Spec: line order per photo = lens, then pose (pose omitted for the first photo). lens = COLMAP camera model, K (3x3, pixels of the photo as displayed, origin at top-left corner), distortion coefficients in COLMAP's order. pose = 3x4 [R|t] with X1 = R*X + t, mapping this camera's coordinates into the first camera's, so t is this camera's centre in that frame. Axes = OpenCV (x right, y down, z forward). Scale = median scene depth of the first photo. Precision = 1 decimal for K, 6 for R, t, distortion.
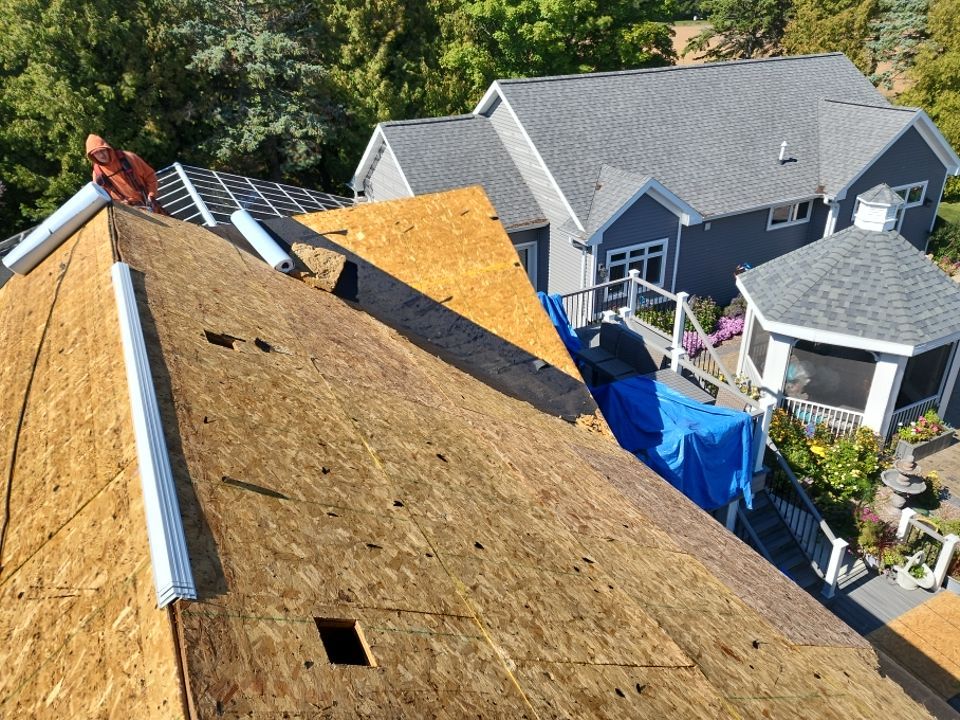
lens RADIAL K [[626.9, 0, 493.2], [0, 626.9, 365.6], [0, 0, 1]] dist [0.068437, -0.053590]
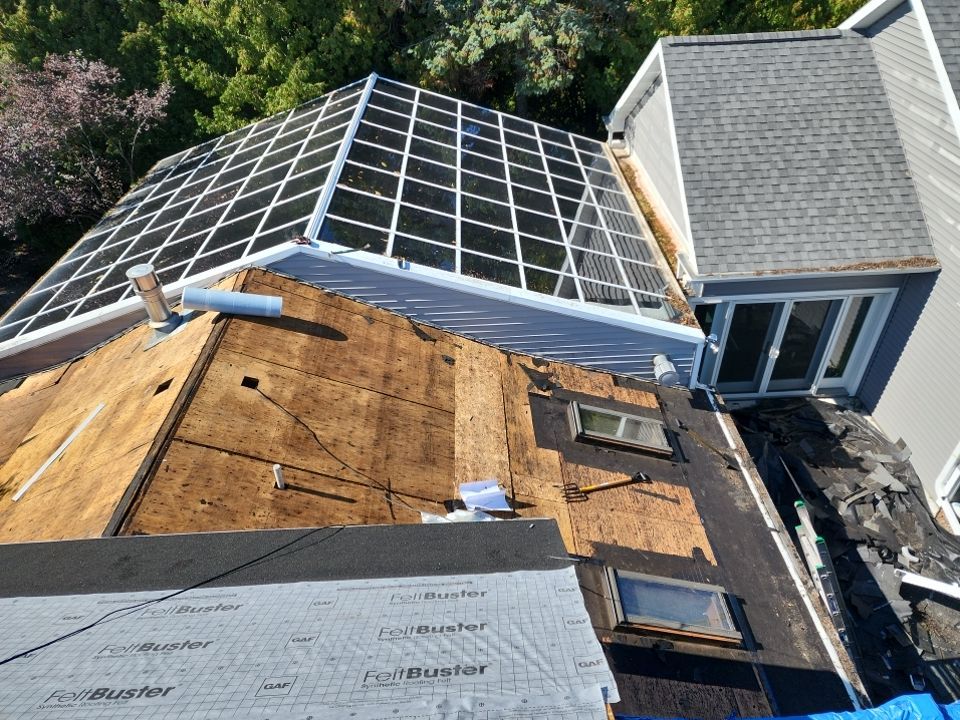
lens RADIAL K [[626.9, 0, 493.2], [0, 626.9, 365.6], [0, 0, 1]] dist [0.068437, -0.053590]
pose [[0.900488, 0.261988, -0.347108, -0.052055], [-0.204900, 0.959620, 0.192733, -0.253275], [0.383585, -0.102432, 0.917807, 0.537160]]
